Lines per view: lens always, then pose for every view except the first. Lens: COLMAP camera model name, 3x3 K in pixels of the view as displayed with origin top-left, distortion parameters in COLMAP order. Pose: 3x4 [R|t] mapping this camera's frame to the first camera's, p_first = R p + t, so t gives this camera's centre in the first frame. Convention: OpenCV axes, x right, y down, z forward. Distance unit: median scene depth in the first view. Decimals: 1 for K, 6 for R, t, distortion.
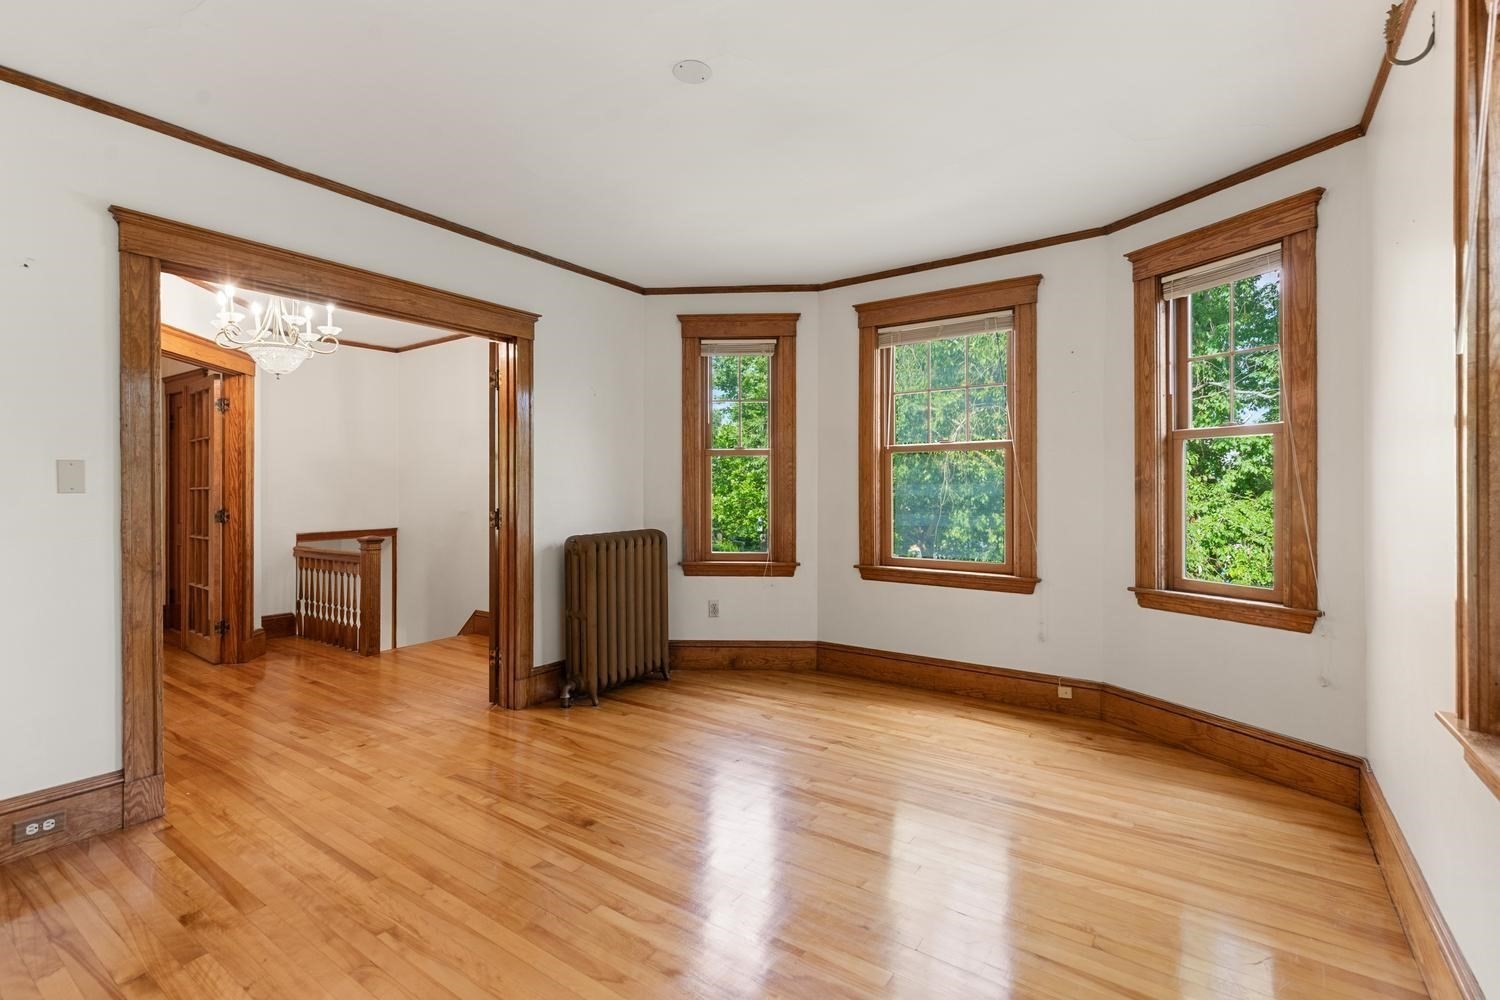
lens RADIAL K [[685.8, 0, 748.4], [0, 685.8, 487.1], [0, 0, 1]] dist [0.001563, -0.000158]
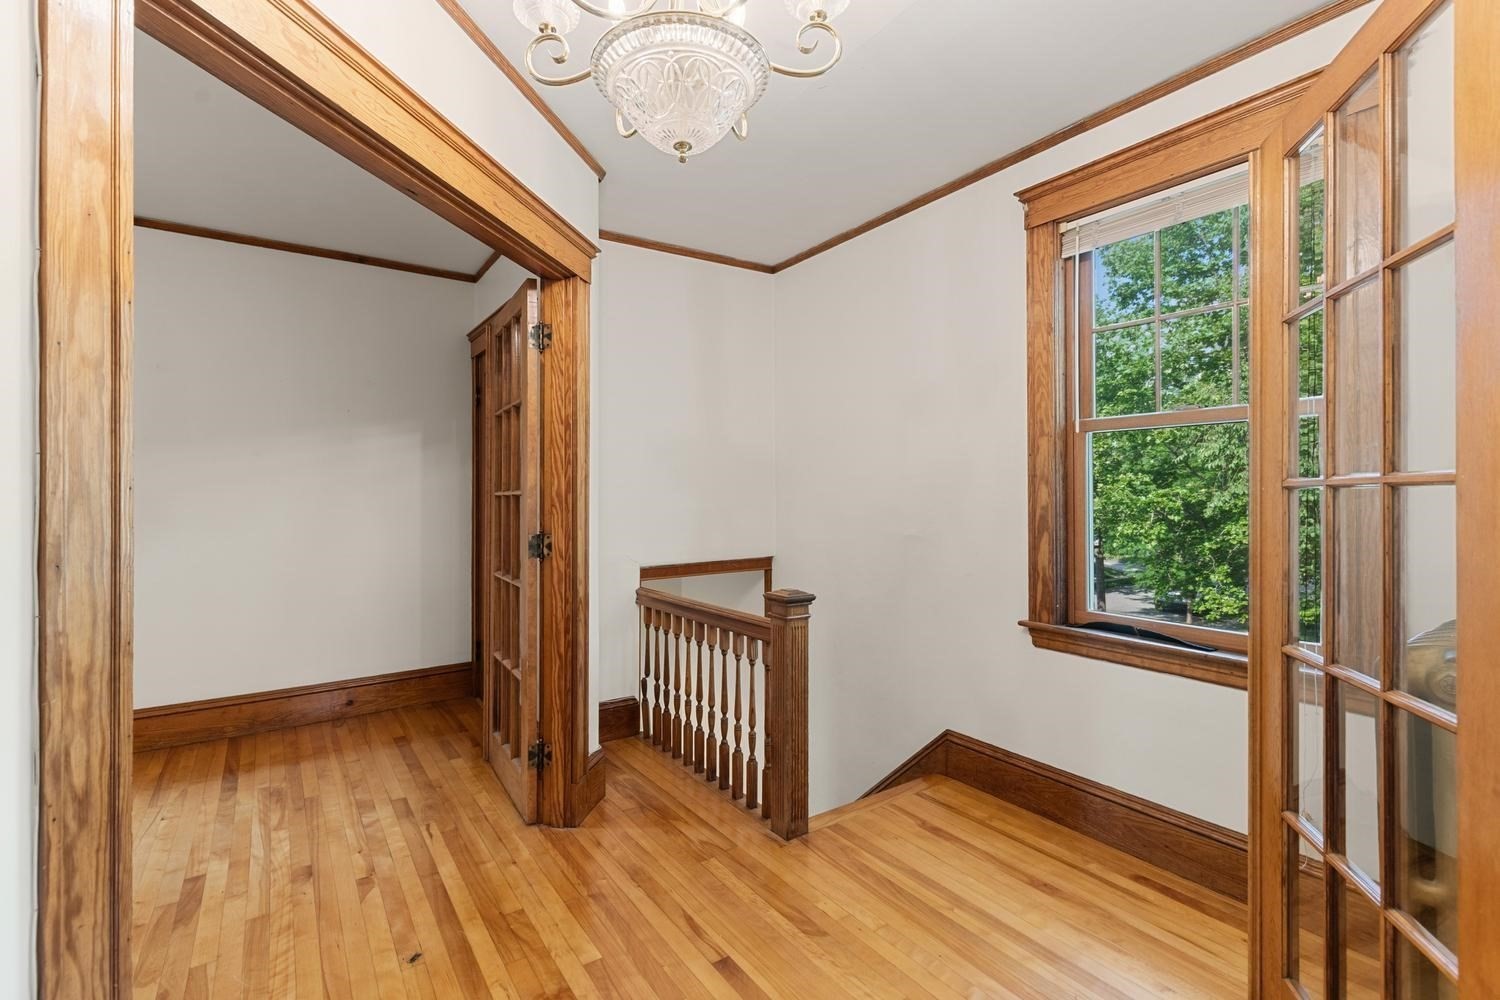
lens RADIAL K [[685.8, 0, 748.4], [0, 685.8, 487.1], [0, 0, 1]] dist [0.001563, -0.000158]
pose [[0.937261, -0.002354, -0.348620, -0.422068], [0.000730, 0.999988, -0.004792, -0.000241], [0.348627, 0.004237, 0.937252, 0.547735]]
